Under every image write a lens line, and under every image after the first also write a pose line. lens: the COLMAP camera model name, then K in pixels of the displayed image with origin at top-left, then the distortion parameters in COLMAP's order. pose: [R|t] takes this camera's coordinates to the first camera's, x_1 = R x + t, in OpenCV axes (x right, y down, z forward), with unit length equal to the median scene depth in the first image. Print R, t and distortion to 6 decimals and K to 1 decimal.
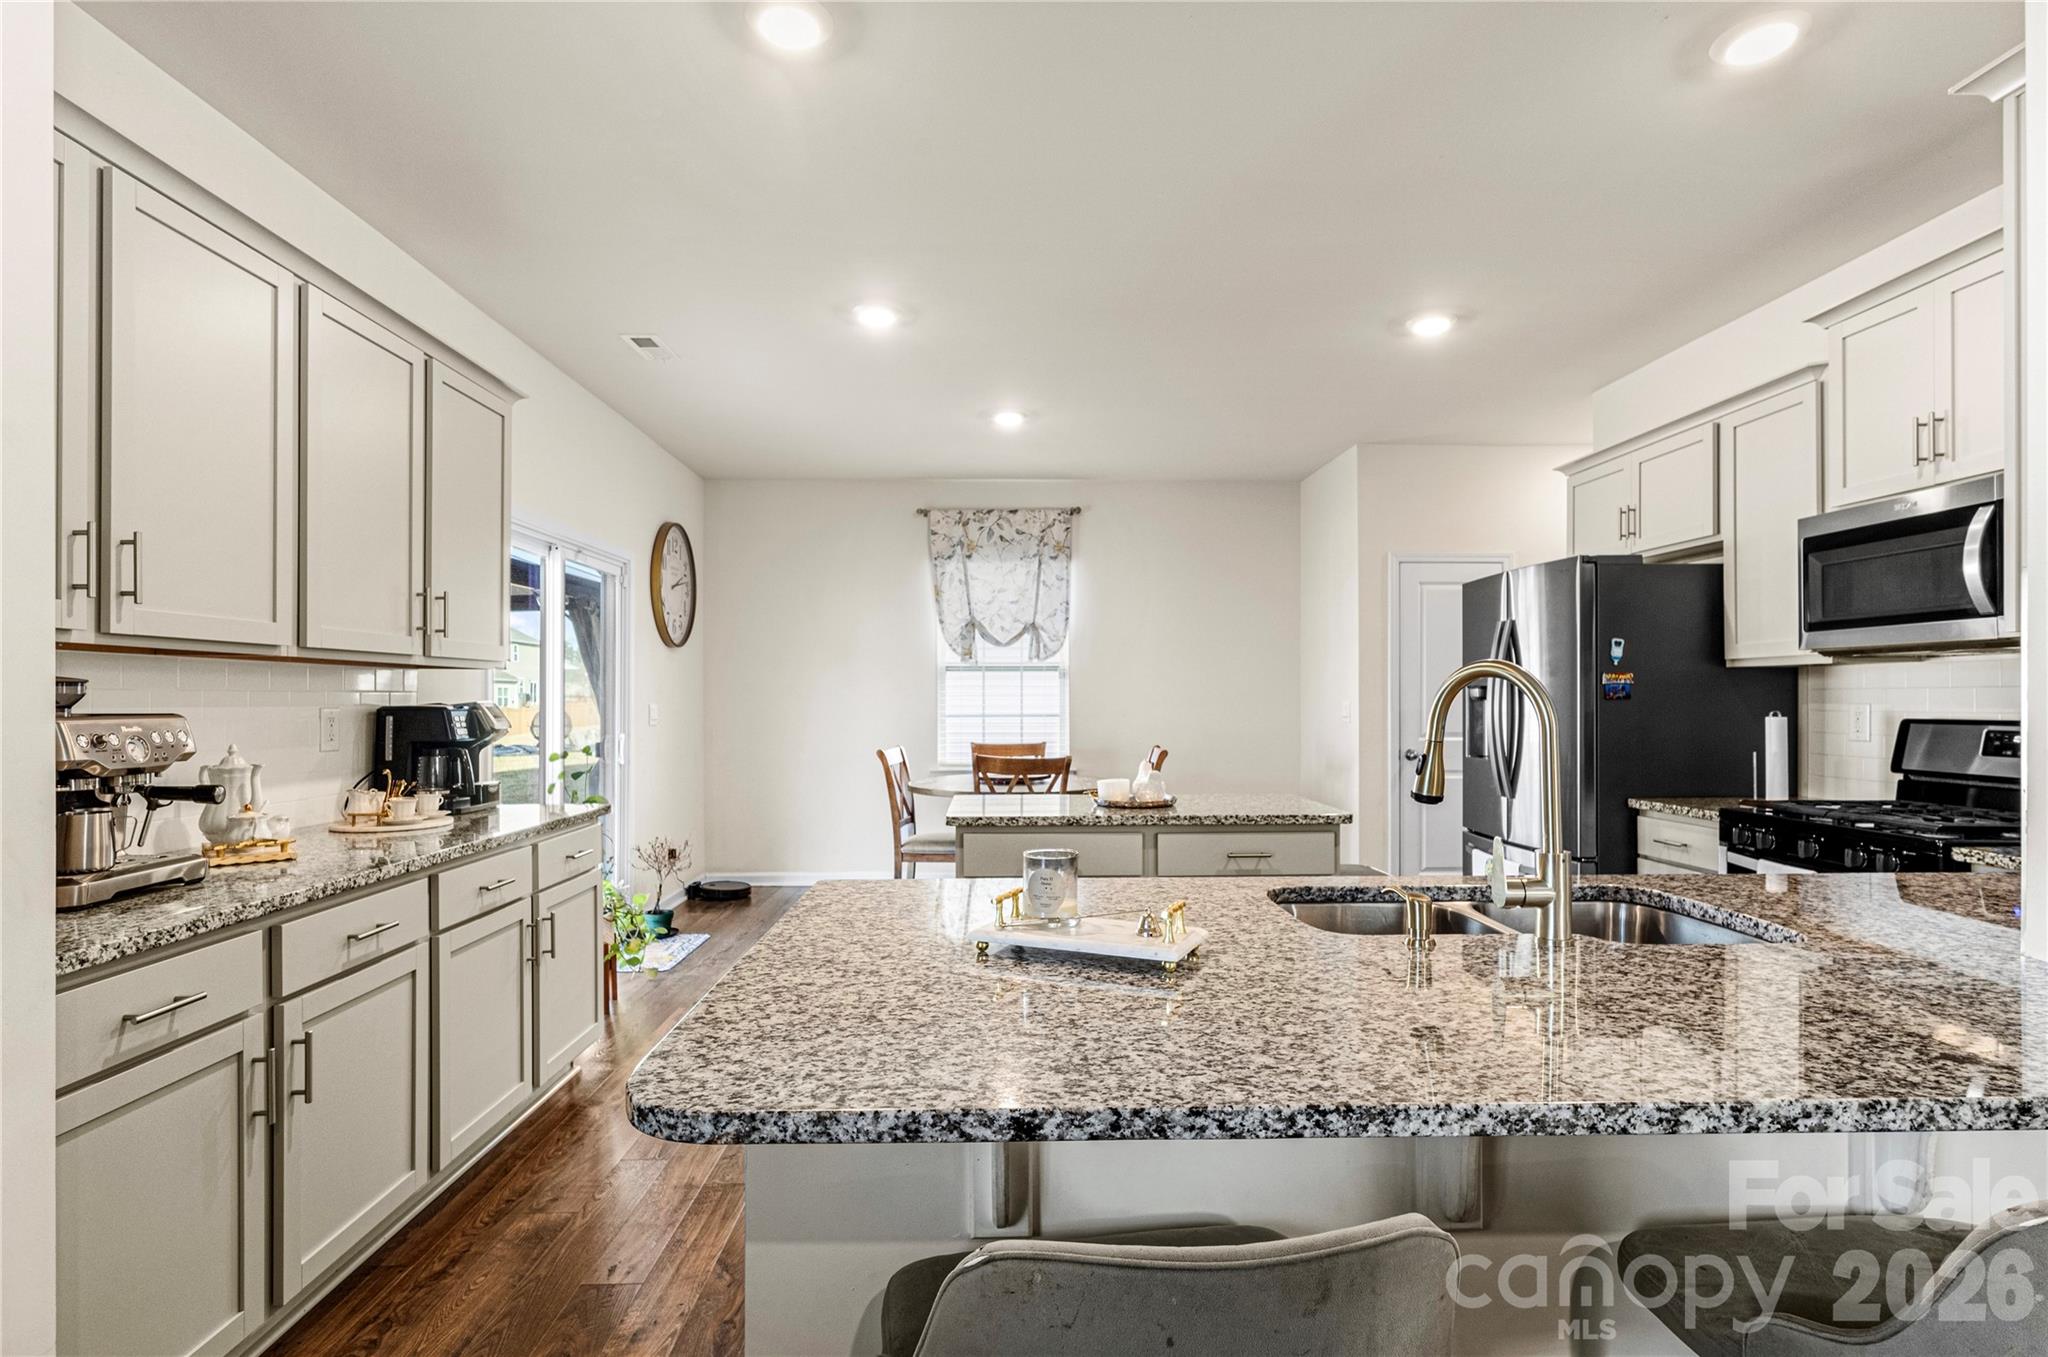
lens RADIAL K [[1019.5, 0, 1018.4], [0, 1019.5, 696.9], [0, 0, 1]] dist [-0.001623, -0.000333]
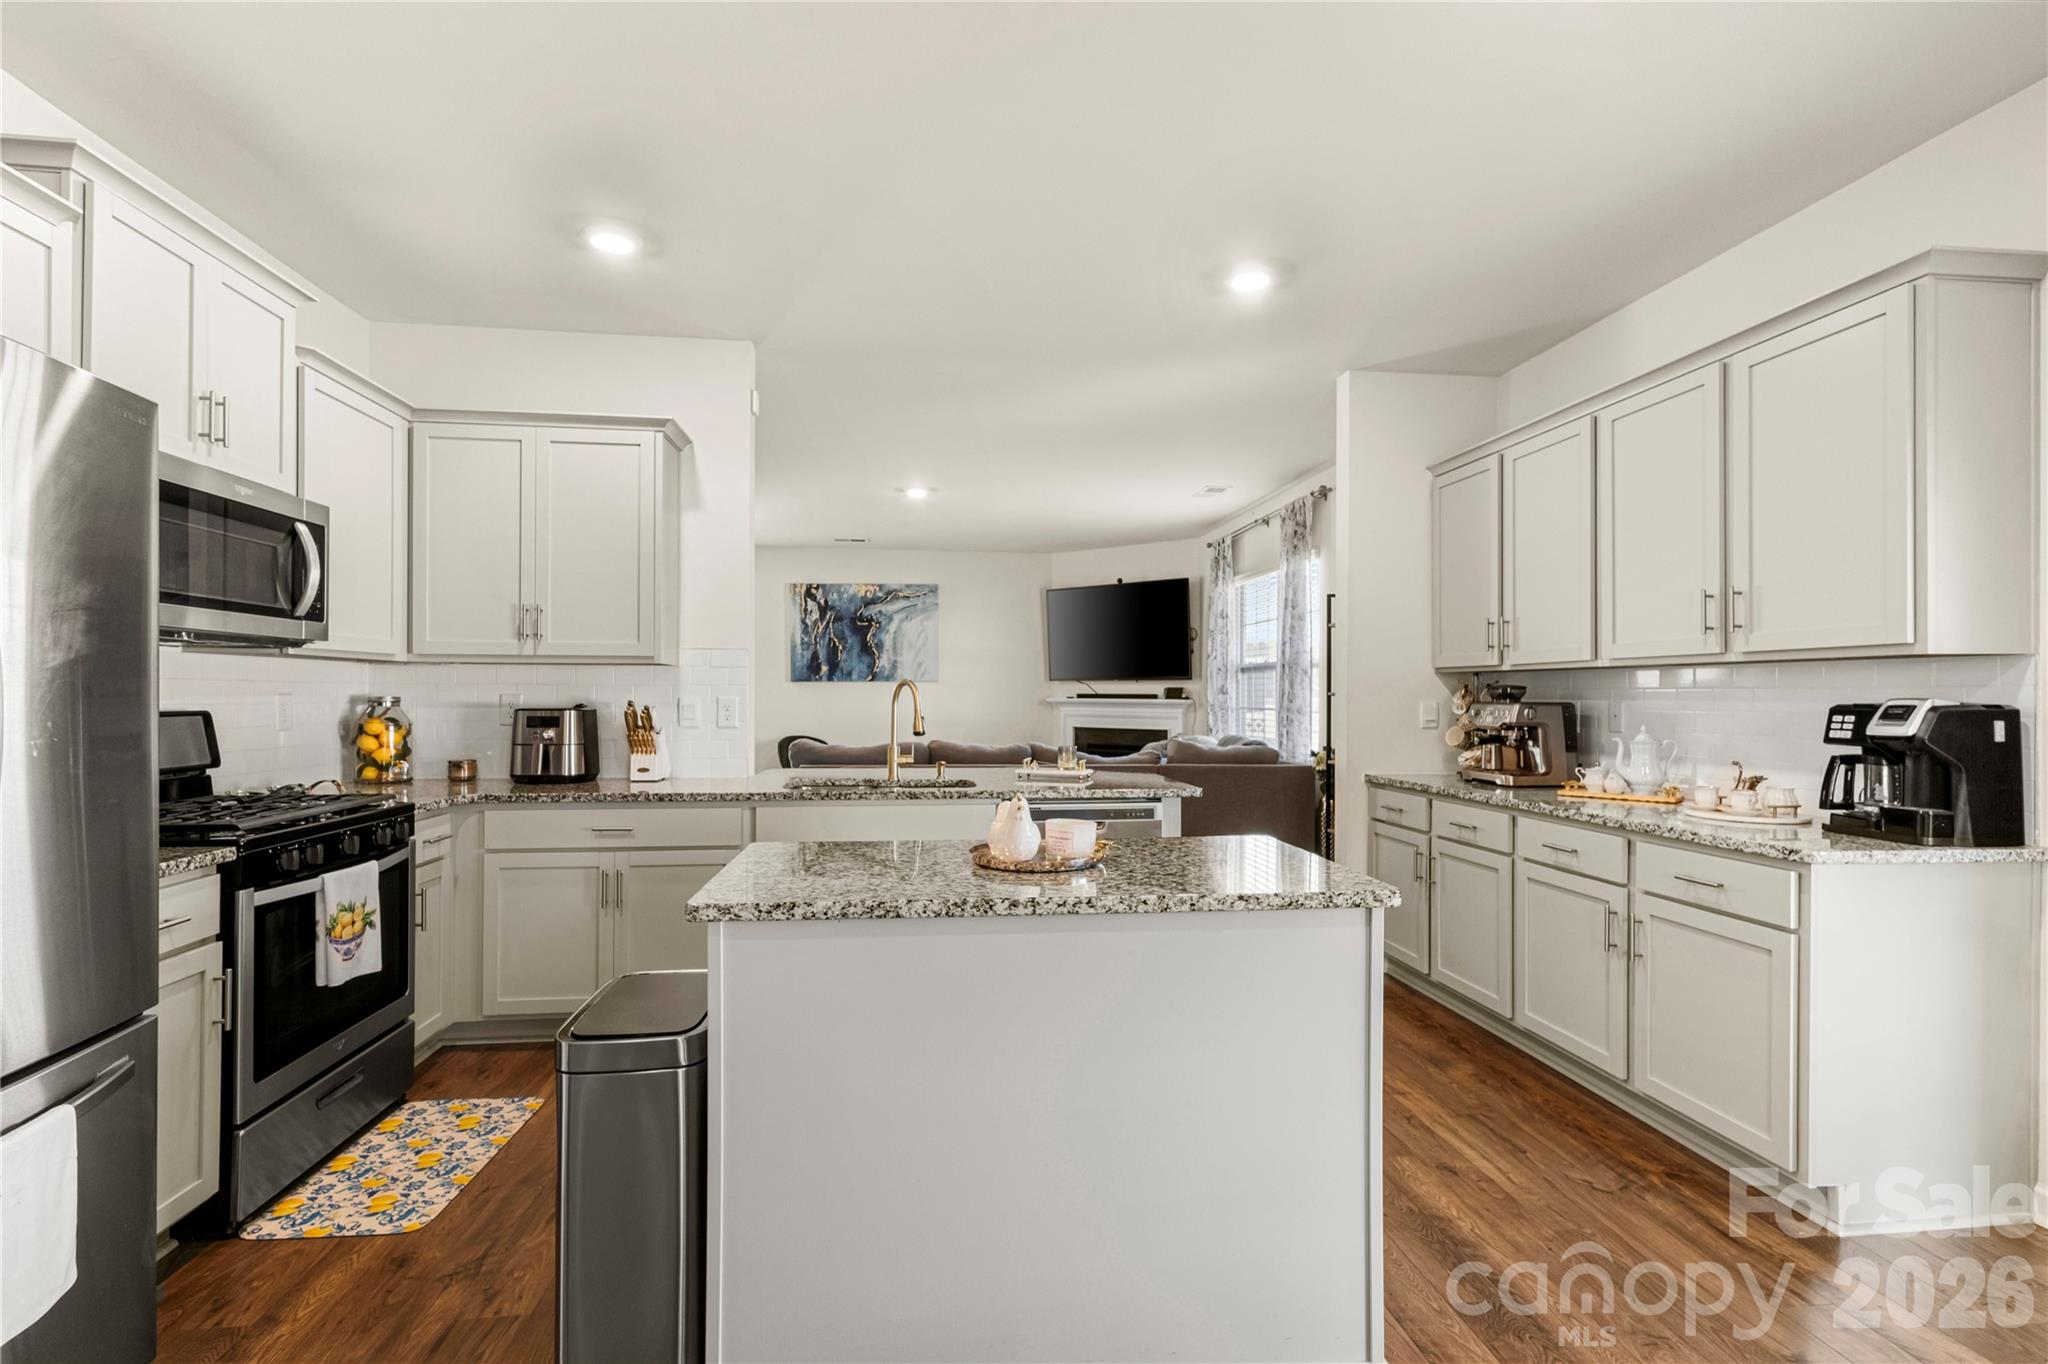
lens RADIAL K [[949.7, 0, 1024.0], [0, 949.7, 682.0], [0, 0, 1]] dist [0.001373, 0.000463]
pose [[-0.995148, 0.001709, -0.098377, 0.222292], [0.003044, 0.999905, -0.013420, 0.000429], [0.098344, -0.013654, -0.995059, 1.988277]]
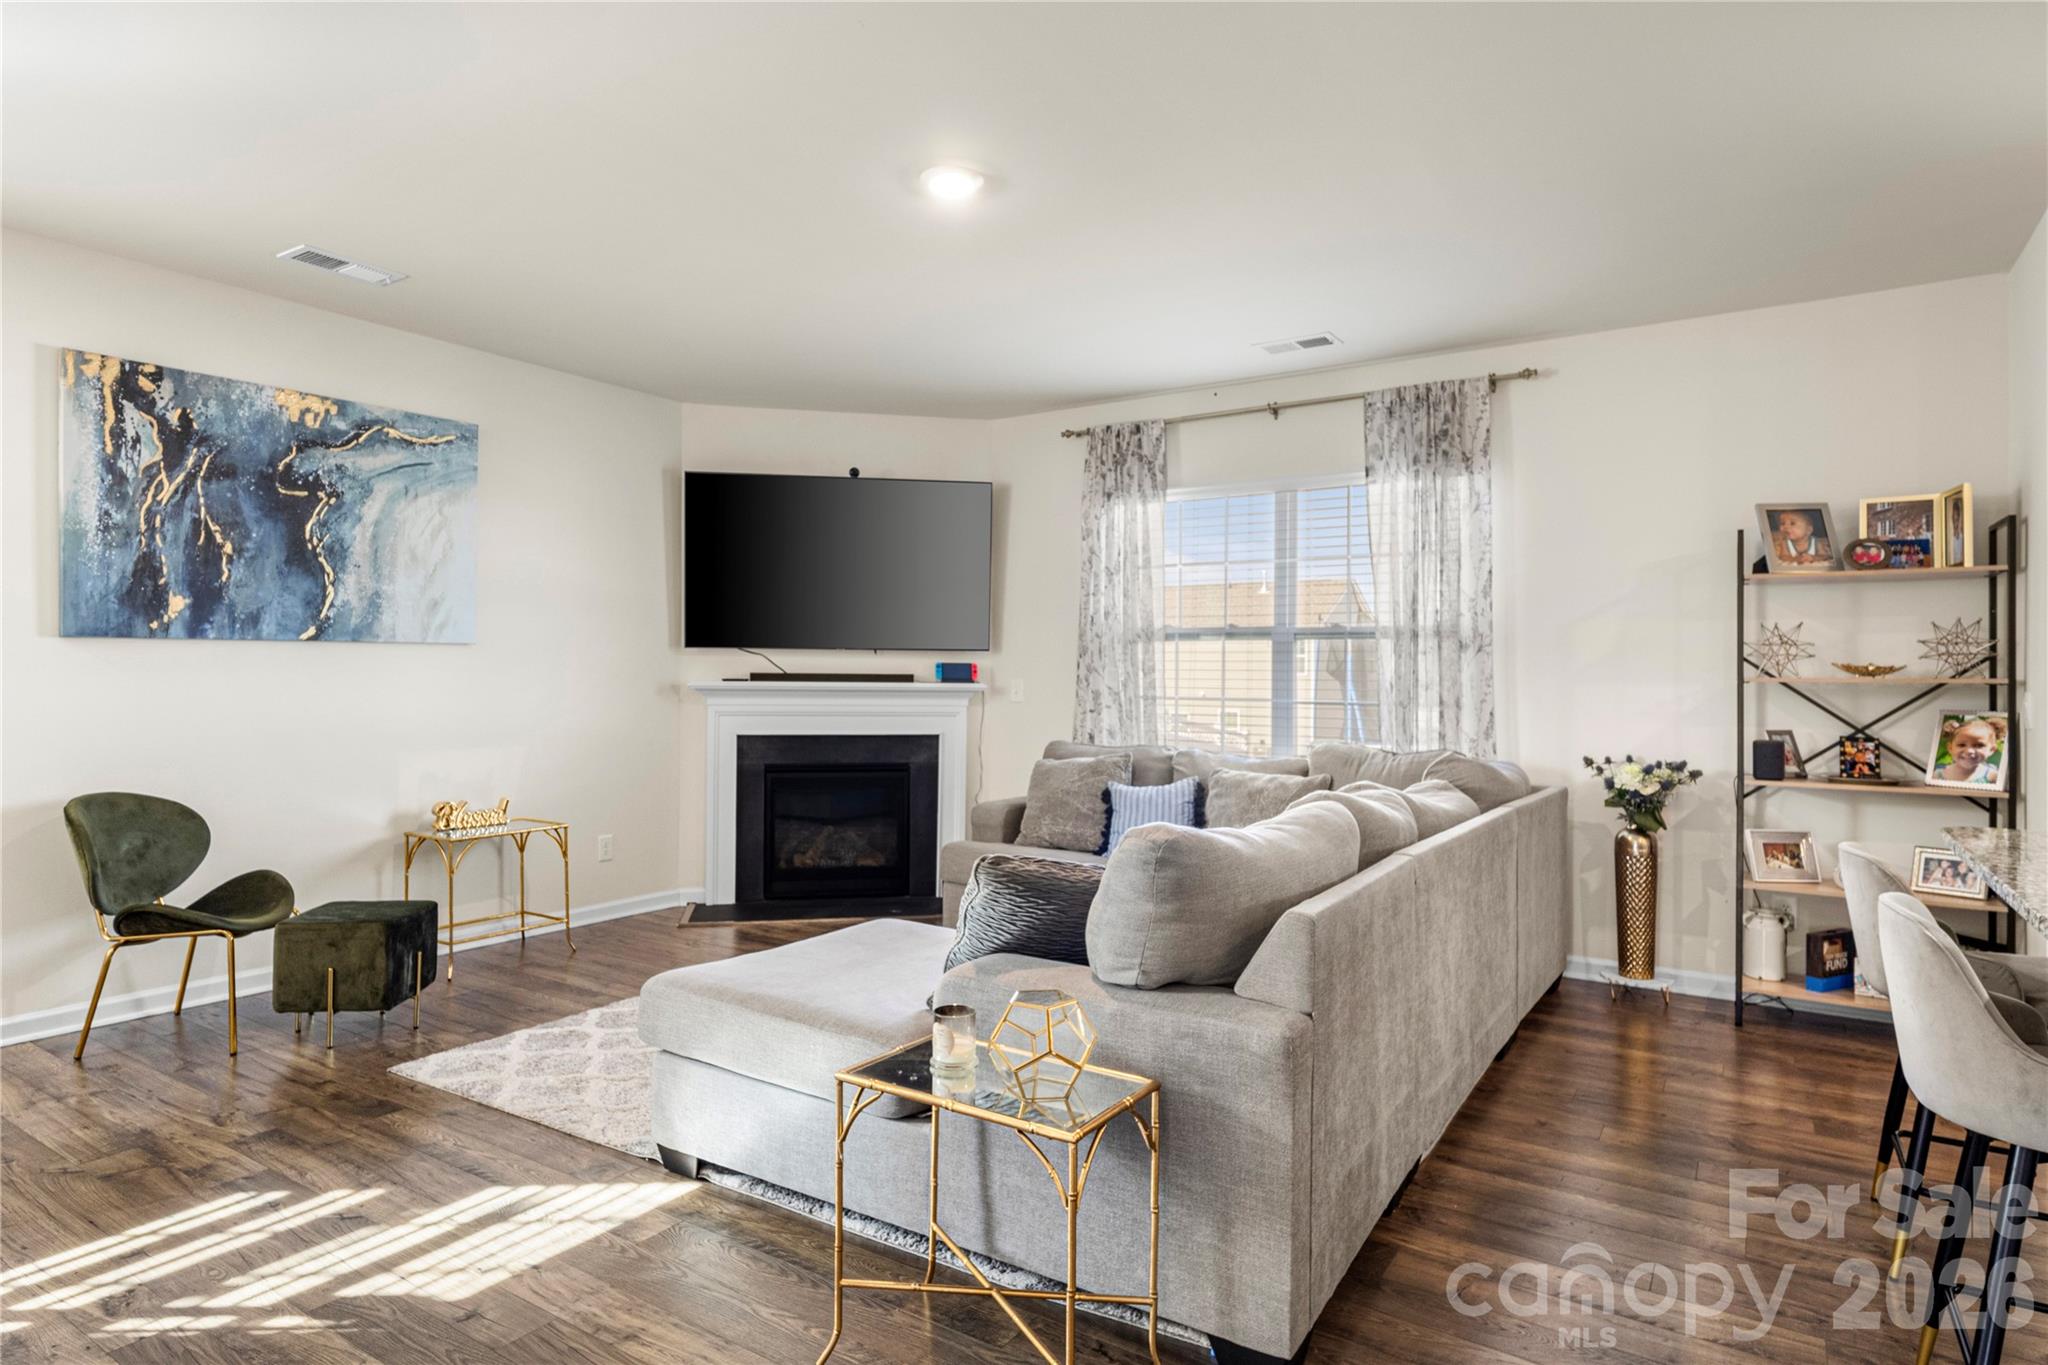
lens RADIAL K [[1135.5, 0, 1011.9], [0, 1135.5, 646.9], [0, 0, 1]] dist [0.012243, -0.000277]
pose [[-0.571561, -0.016864, -0.820386, 1.220728], [-0.002450, 0.999819, -0.018845, -0.013150], [0.820556, -0.008761, -0.571499, 0.230124]]
